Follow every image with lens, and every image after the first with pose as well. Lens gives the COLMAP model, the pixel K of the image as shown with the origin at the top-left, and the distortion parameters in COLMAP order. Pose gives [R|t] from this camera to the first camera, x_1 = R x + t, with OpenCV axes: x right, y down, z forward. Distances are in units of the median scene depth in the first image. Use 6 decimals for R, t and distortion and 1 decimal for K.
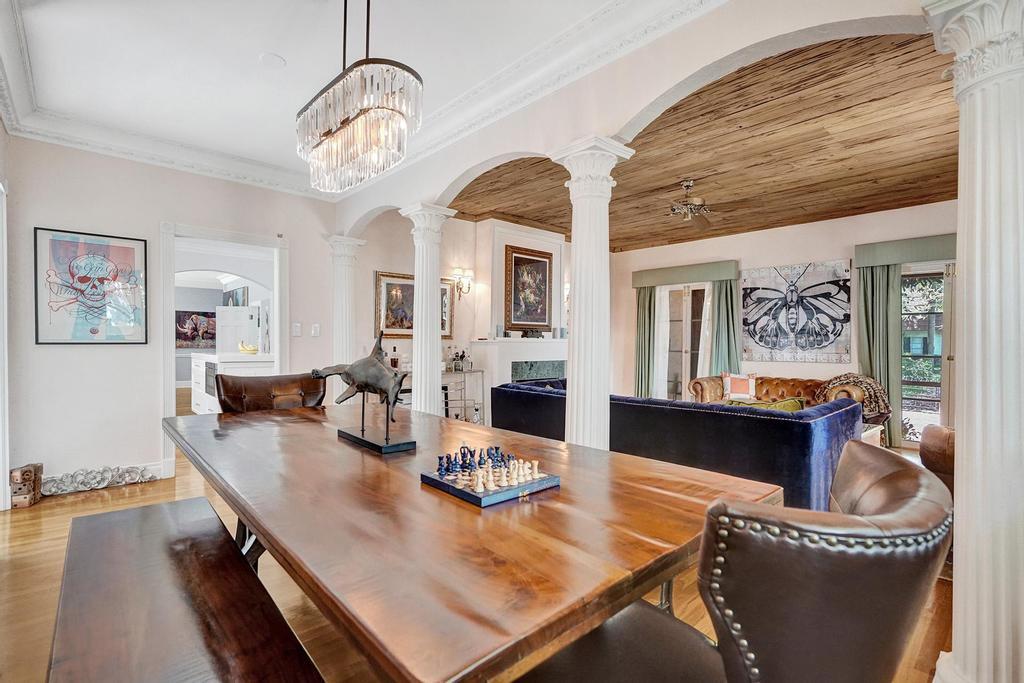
lens RADIAL K [[476.2, 0, 514.8], [0, 476.2, 346.8], [0, 0, 1]] dist [0.002466, 0.000778]
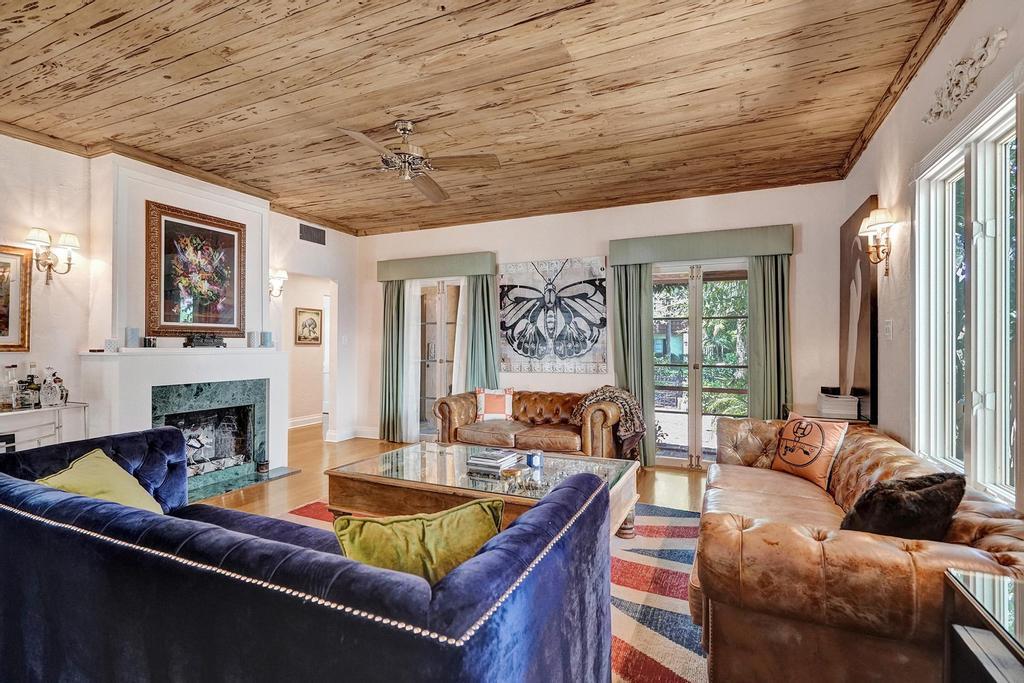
lens RADIAL K [[476.2, 0, 514.0], [0, 476.2, 340.0], [0, 0, 1]] dist [0.002466, 0.000778]
pose [[0.918308, -0.003793, 0.395849, 0.178534], [0.011072, 0.999809, -0.016105, -0.014088], [-0.395712, 0.019172, 0.918174, 0.233958]]
